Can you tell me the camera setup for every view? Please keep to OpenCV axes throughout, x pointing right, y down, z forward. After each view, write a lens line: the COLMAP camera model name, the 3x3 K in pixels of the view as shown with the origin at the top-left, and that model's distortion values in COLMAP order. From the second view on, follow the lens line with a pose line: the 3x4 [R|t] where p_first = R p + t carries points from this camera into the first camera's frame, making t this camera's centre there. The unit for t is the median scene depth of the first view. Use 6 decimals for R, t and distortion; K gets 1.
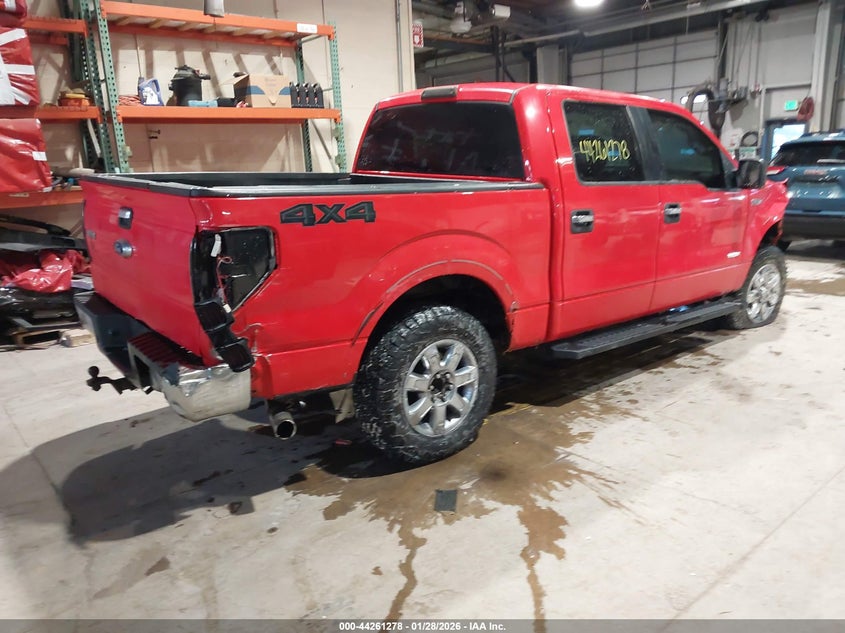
lens RADIAL K [[646.3, 0, 427.1], [0, 646.3, 311.6], [0, 0, 1]] dist [0.003703, -0.000657]
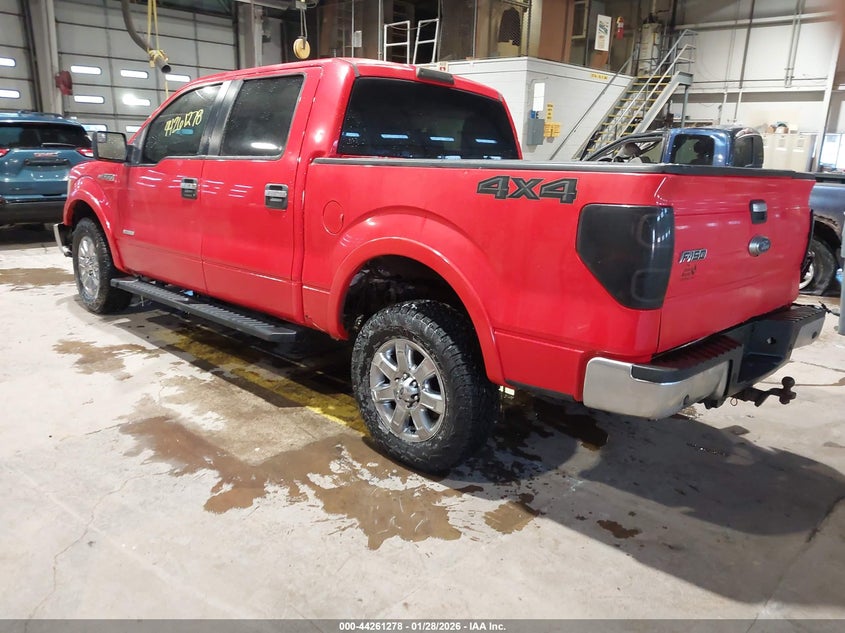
lens RADIAL K [[716.5, 0, 426.6], [0, 716.5, 319.0], [0, 0, 1]] dist [-0.014718, -0.007902]
pose [[-0.132399, -0.210915, 0.968496, -0.801637], [0.208135, 0.949398, 0.235209, -0.175568], [-0.969098, 0.232719, -0.081801, 0.903496]]
